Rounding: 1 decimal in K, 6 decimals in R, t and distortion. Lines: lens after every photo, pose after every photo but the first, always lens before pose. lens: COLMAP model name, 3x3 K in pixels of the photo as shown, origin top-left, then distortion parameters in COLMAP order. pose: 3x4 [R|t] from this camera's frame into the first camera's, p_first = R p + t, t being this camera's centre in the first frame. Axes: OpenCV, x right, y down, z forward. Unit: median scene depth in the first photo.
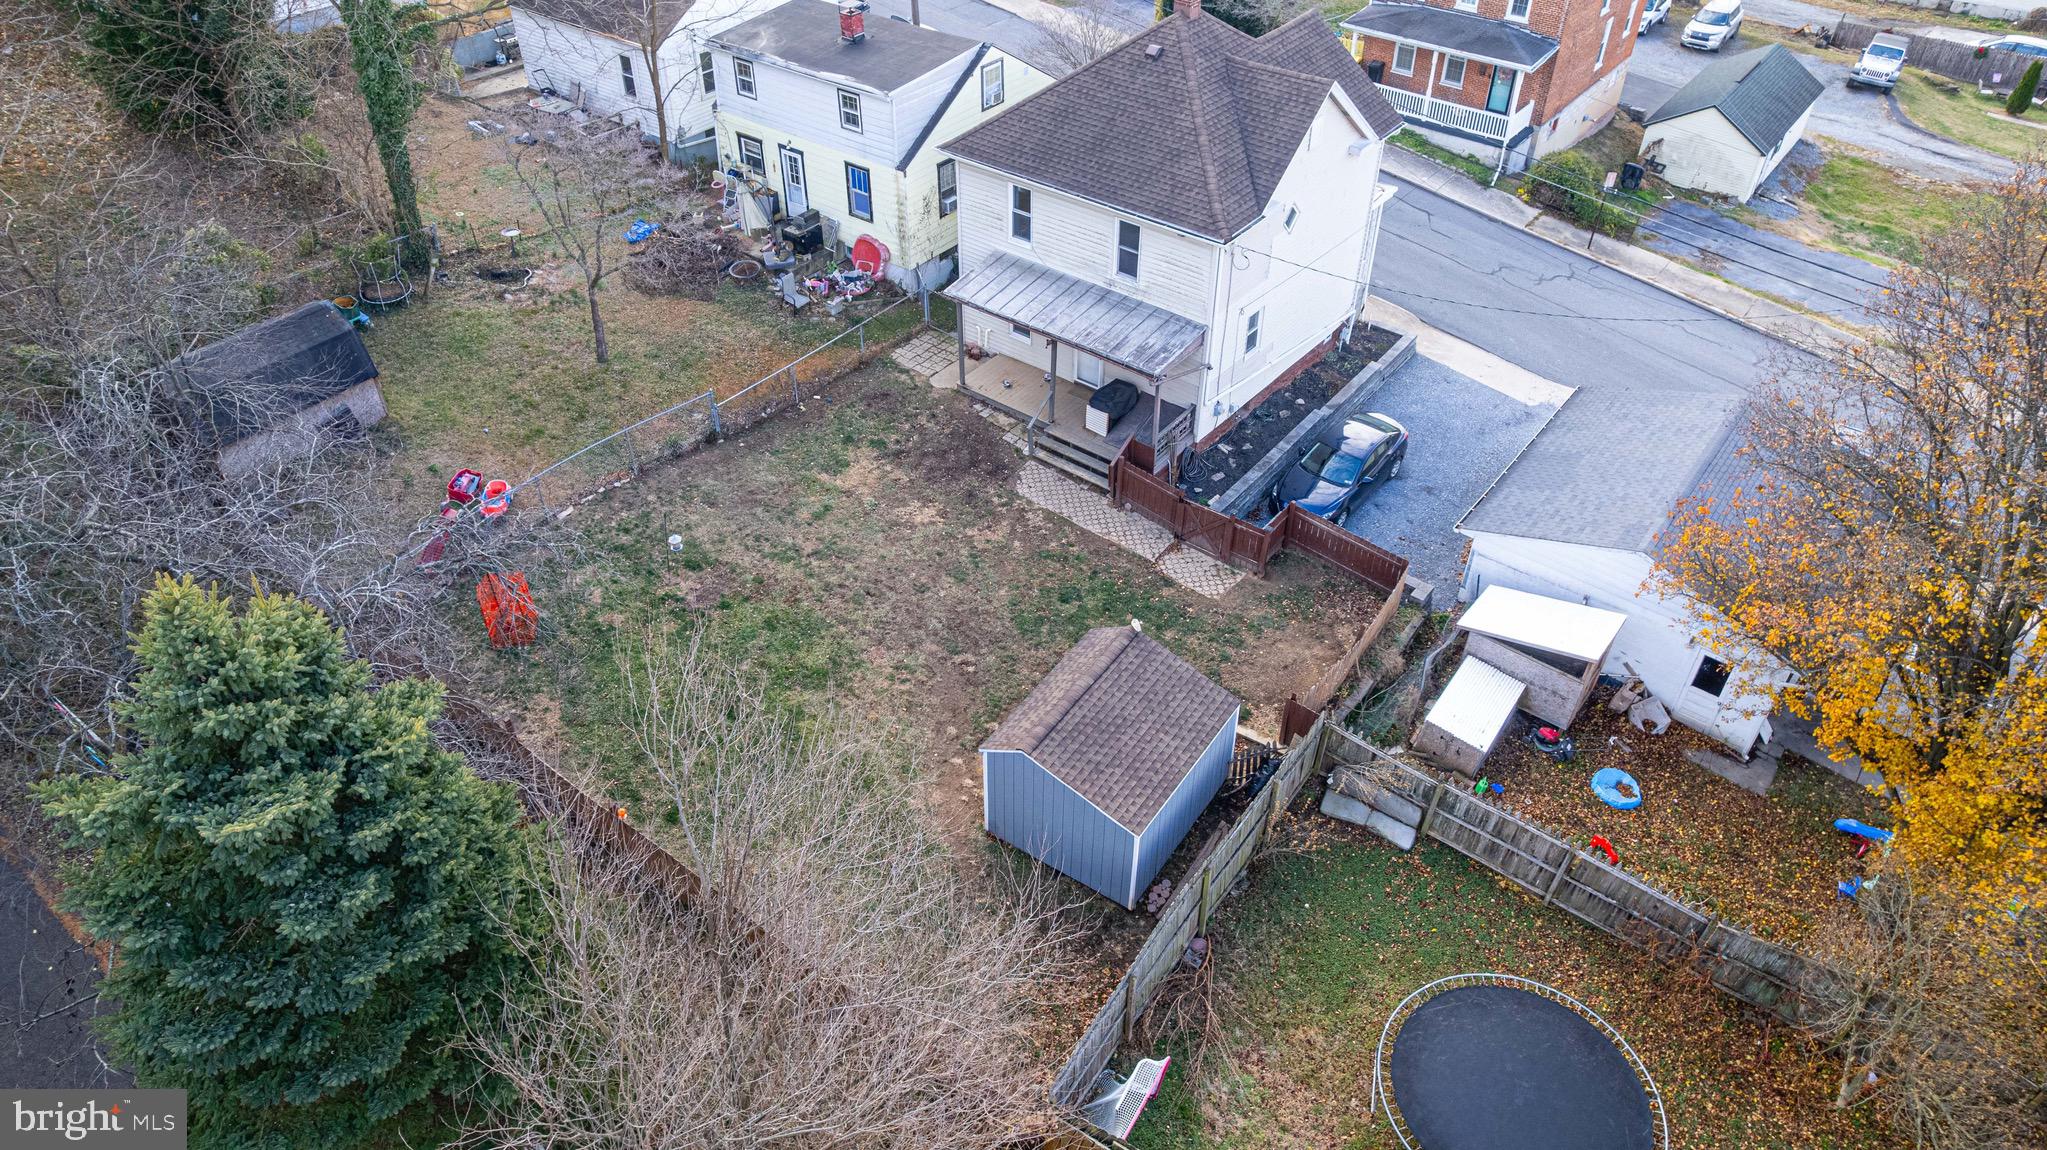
lens RADIAL K [[1309.2, 0, 1018.3], [0, 1309.2, 567.1], [0, 0, 1]] dist [-0.050118, 0.023204]
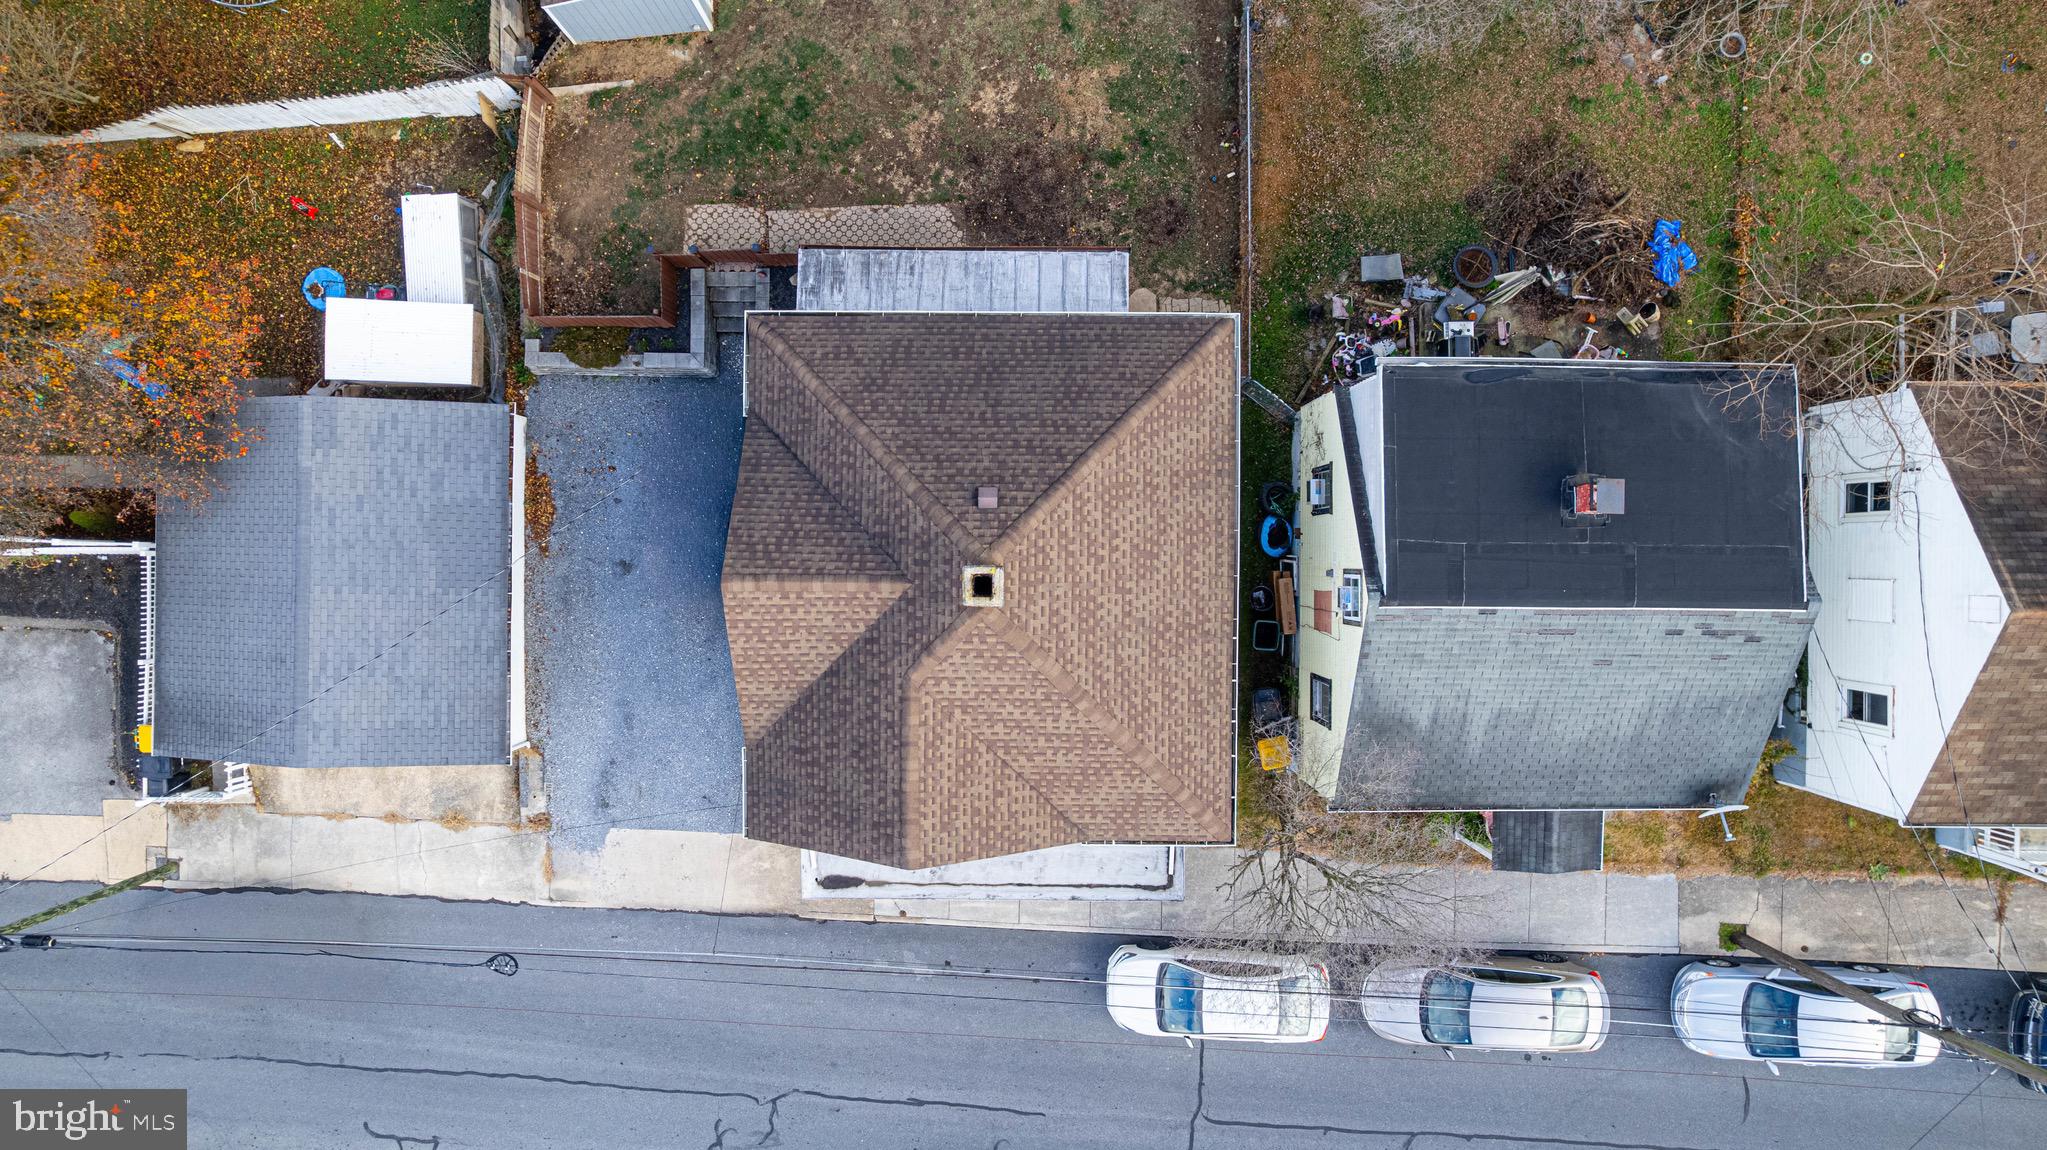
lens RADIAL K [[1309.2, 0, 1029.4], [0, 1309.2, 566.9], [0, 0, 1]] dist [-0.050118, 0.023204]
pose [[-0.787793, 0.615939, -0.001073, 0.112359], [-0.399200, -0.509253, 0.762431, -0.936847], [0.469065, 0.601066, 0.647069, 0.625756]]
